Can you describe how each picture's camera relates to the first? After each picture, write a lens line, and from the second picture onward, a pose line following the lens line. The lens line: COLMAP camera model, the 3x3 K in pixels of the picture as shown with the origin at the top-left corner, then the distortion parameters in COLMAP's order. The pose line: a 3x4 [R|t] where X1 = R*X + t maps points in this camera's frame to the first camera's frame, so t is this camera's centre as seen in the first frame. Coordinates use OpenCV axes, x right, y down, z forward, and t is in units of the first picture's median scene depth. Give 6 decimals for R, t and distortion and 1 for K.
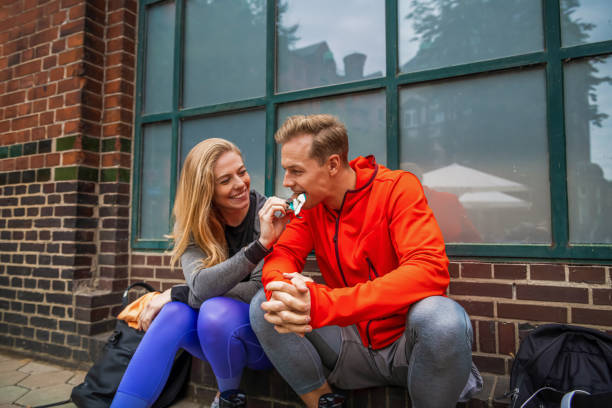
lens RADIAL K [[432.9, 0, 290.7], [0, 432.9, 204.2], [0, 0, 1]] dist [-0.002272, -0.003631]
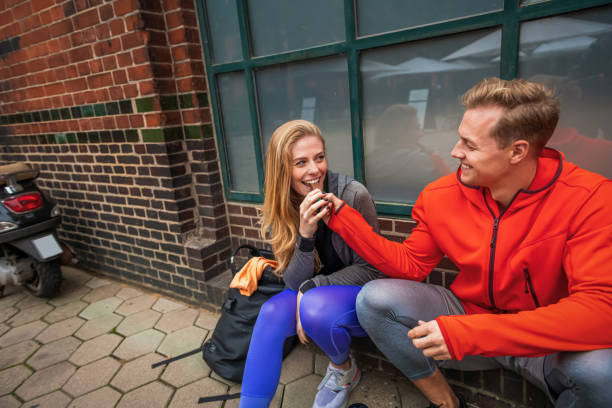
lens RADIAL K [[391.7, 0, 303.0], [0, 391.7, 199.2], [0, 0, 1]] dist [0.057862, 0.003276]
pose [[0.986471, -0.066998, -0.149623, -0.037928], [0.110049, 0.947107, 0.301459, -0.168661], [0.121512, -0.313847, 0.941666, 0.113392]]
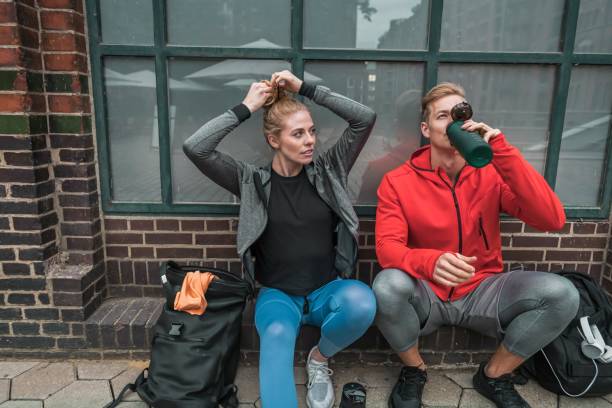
lens RADIAL K [[432.9, 0, 290.7], [0, 432.9, 204.2], [0, 0, 1]] dist [-0.002272, -0.003631]
pose [[0.884072, -0.093090, 0.457986, -0.432061], [-0.037728, 0.962548, 0.268475, -0.151940], [-0.465825, -0.254630, 0.847449, 0.125709]]
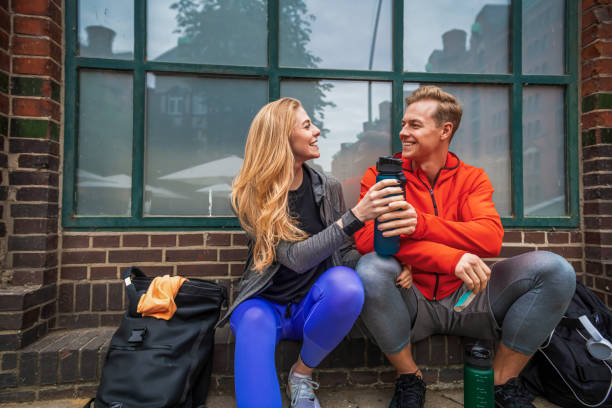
lens RADIAL K [[406.9, 0, 297.2], [0, 406.9, 202.7], [0, 0, 1]] dist [0.060471, 0.003595]
pose [[0.835402, 0.020762, 0.549247, -0.428275], [-0.037188, 0.999132, 0.018795, 0.028576], [-0.548379, -0.036127, 0.835449, 0.157627]]
